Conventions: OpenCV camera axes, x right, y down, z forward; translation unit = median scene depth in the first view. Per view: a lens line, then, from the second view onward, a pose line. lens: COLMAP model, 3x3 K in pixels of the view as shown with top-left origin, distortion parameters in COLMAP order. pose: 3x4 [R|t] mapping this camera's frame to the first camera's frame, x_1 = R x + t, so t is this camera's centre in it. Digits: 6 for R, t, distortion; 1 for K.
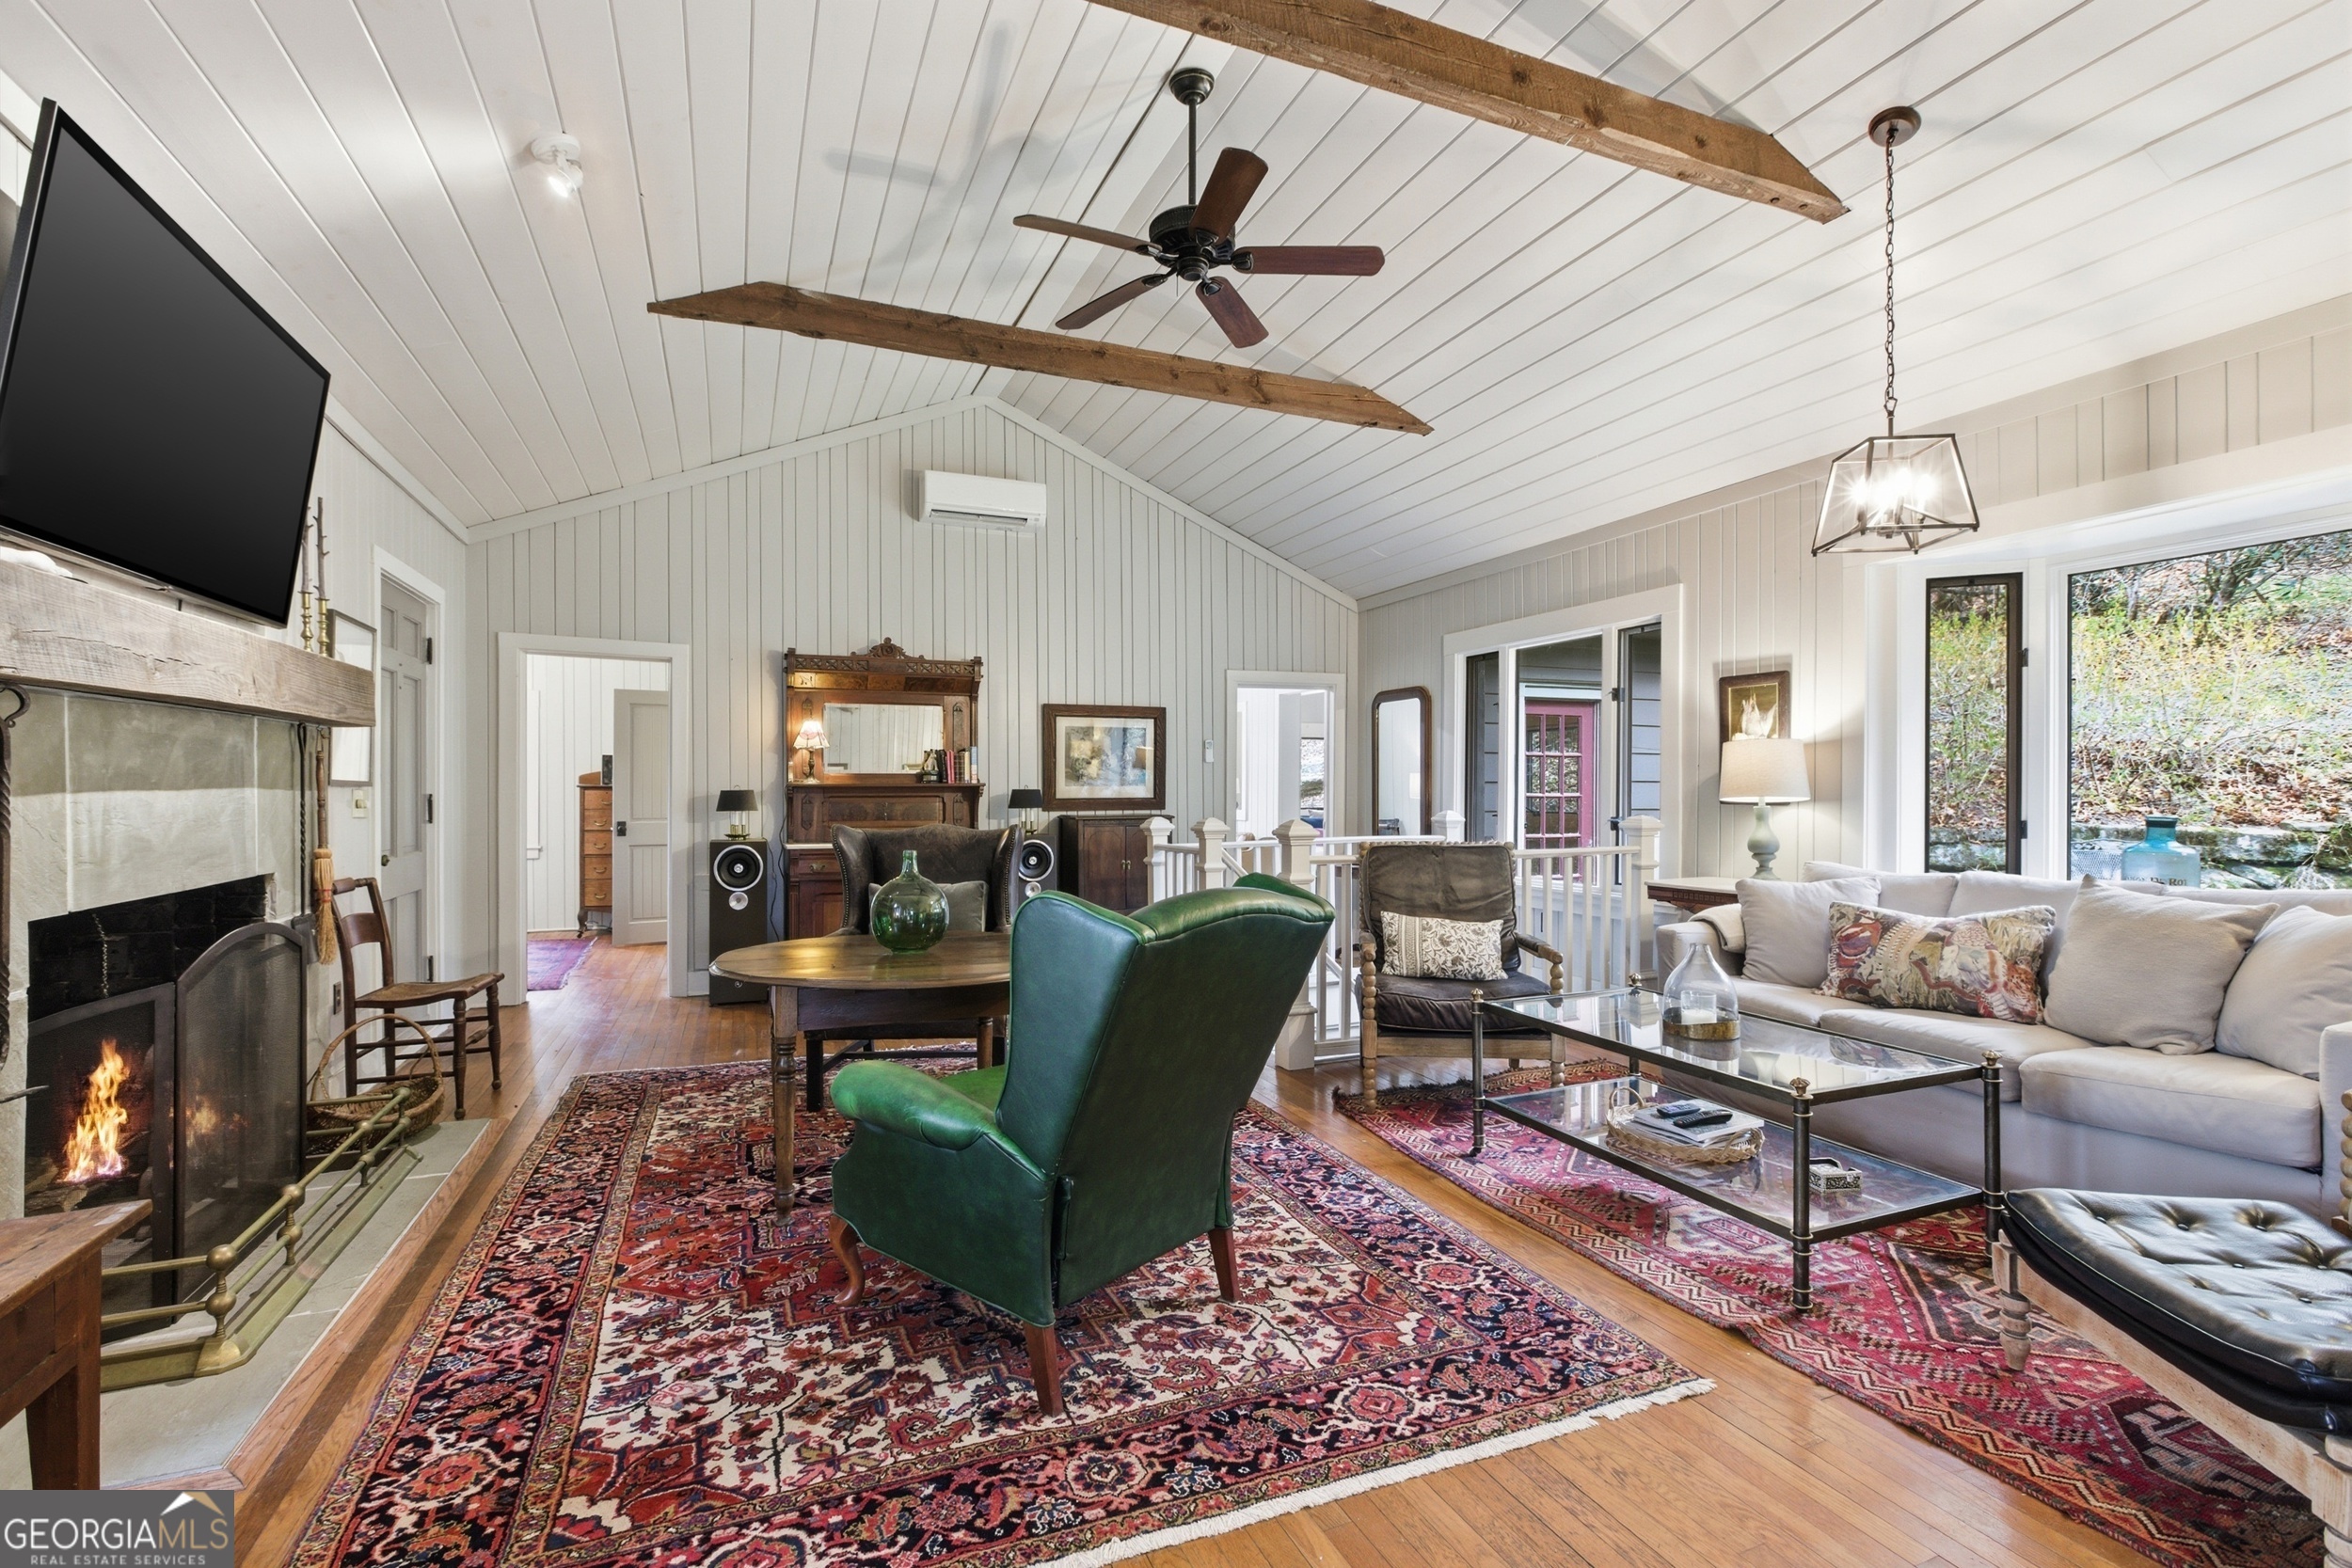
lens RADIAL K [[1058.6, 0, 1167.4], [0, 1058.6, 784.6], [0, 0, 1]] dist [-0.006305, 0.001402]
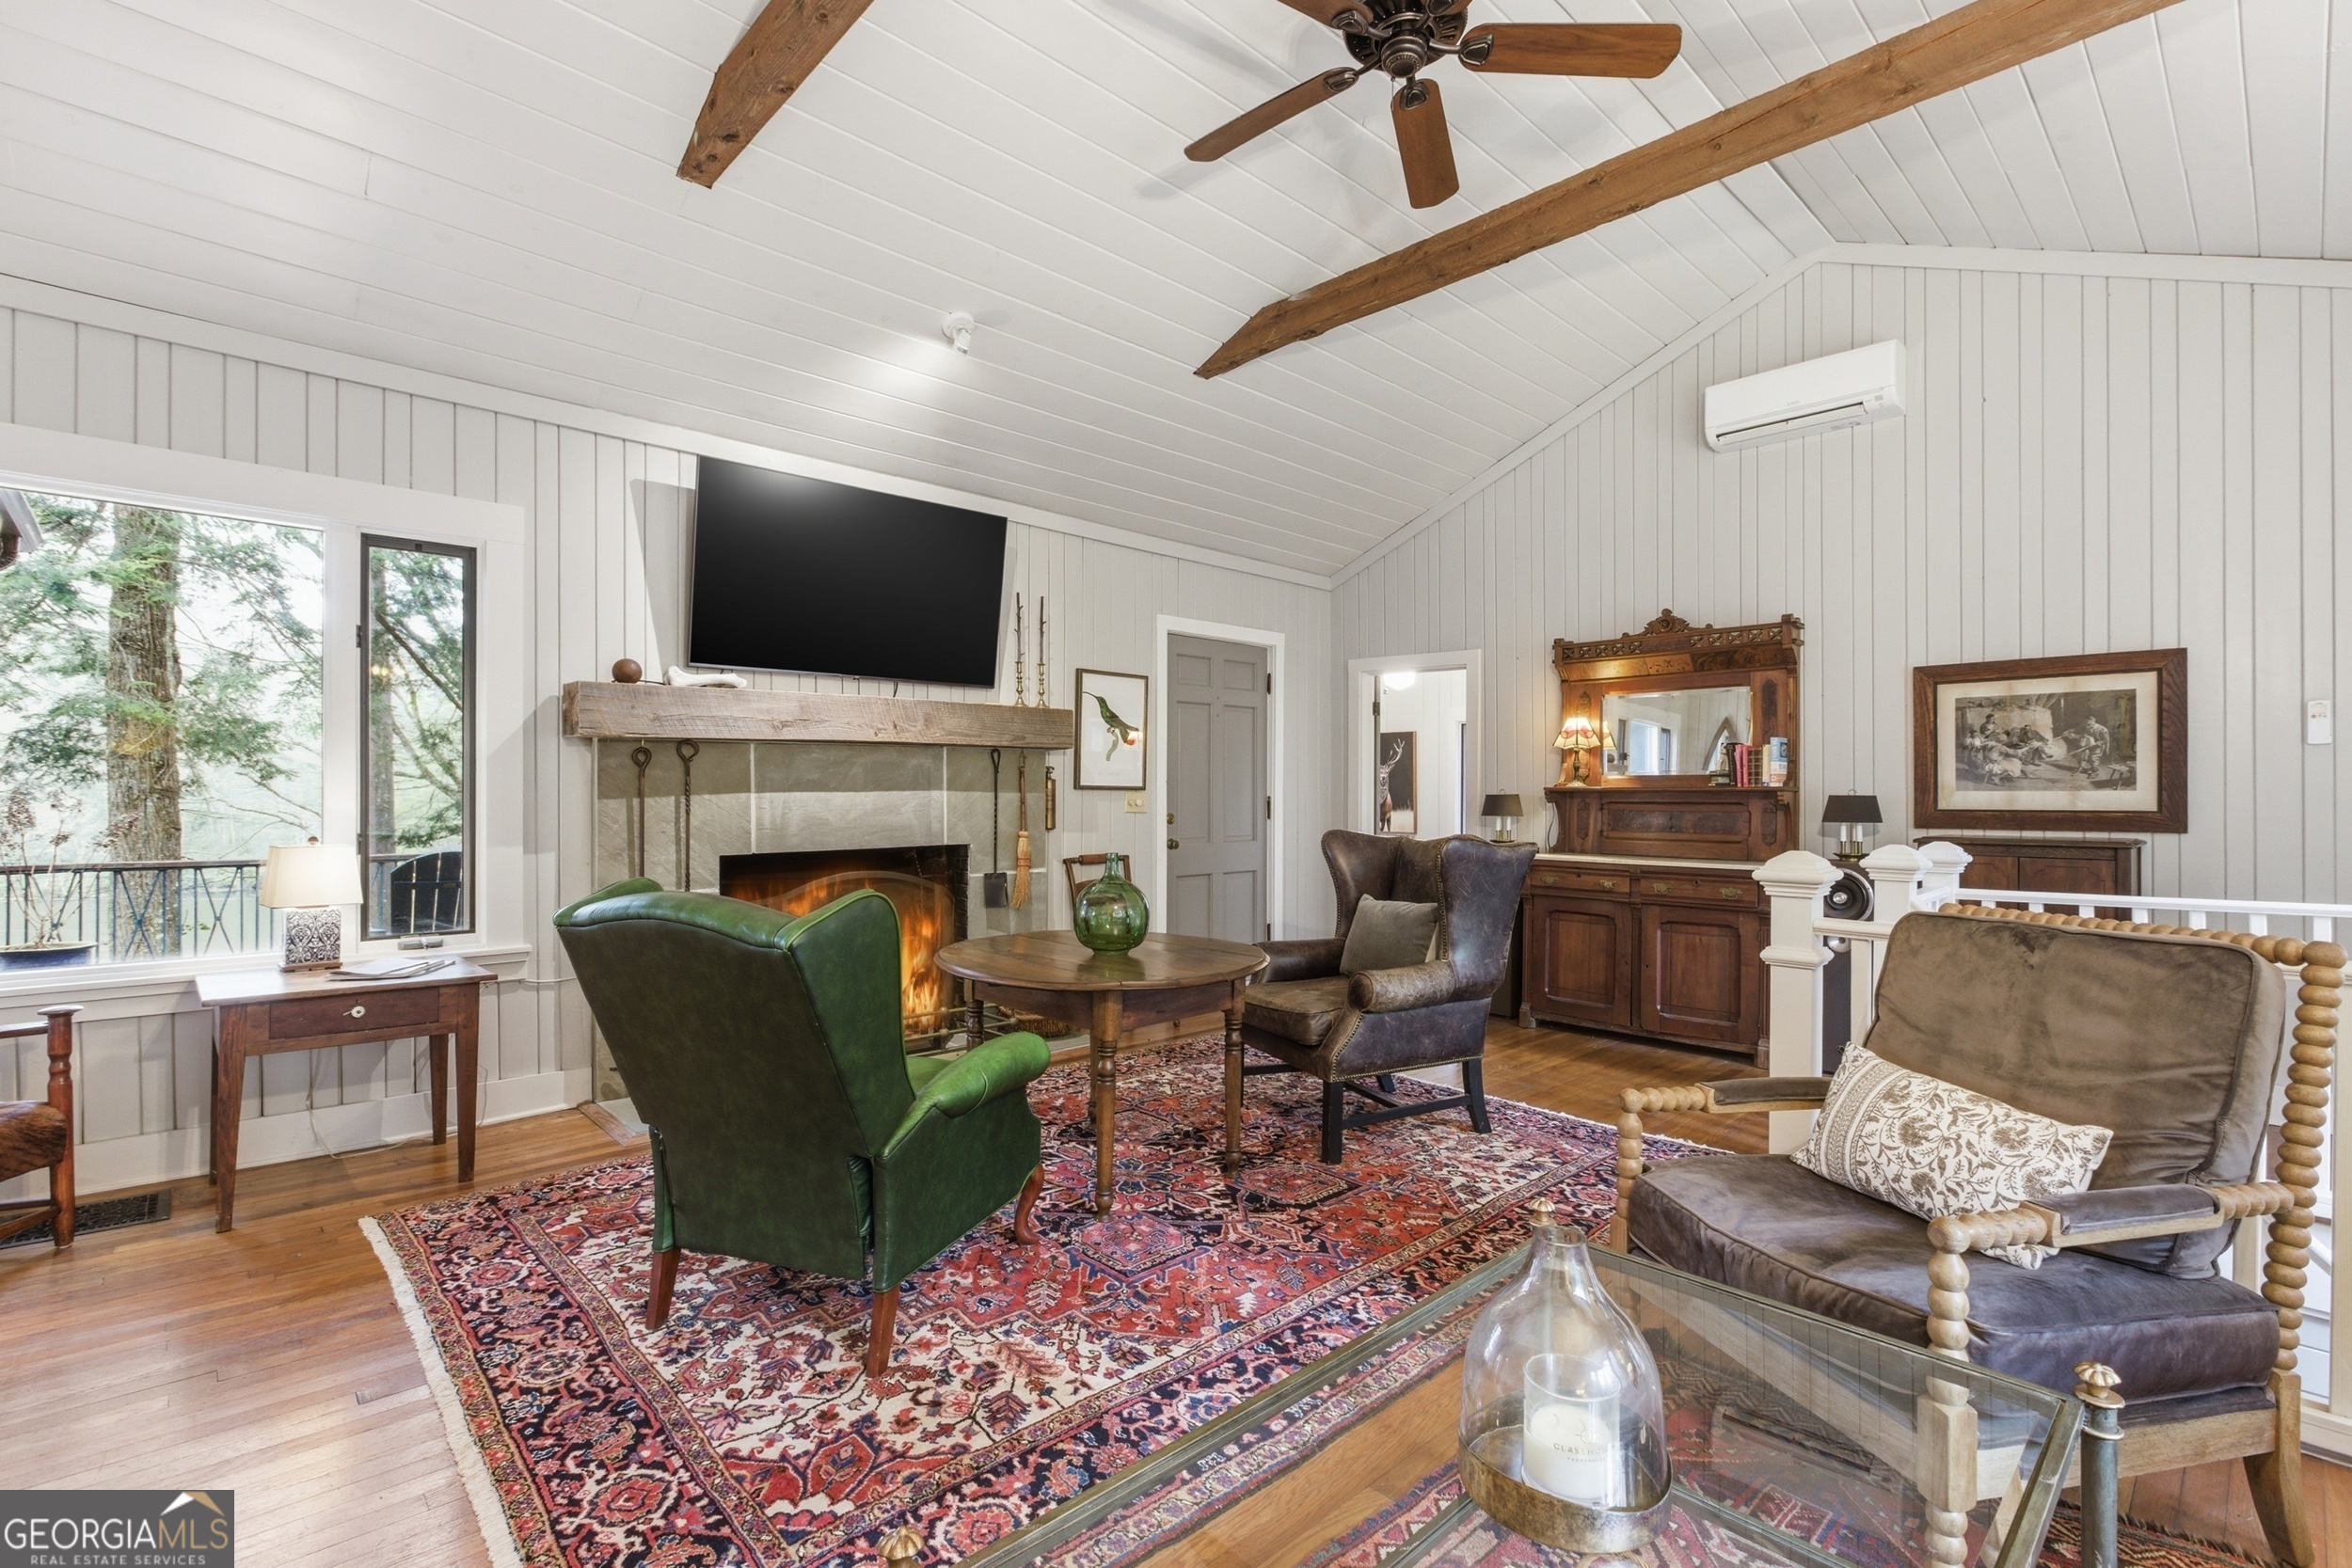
lens RADIAL K [[1058.6, 0, 1164.7], [0, 1058.6, 794.2], [0, 0, 1]] dist [-0.006305, 0.001402]
pose [[0.347899, 0.002501, -0.937529, 0.865400], [0.000126, 0.999996, 0.002715, 0.004356], [0.937532, -0.001063, 0.347898, 0.828245]]
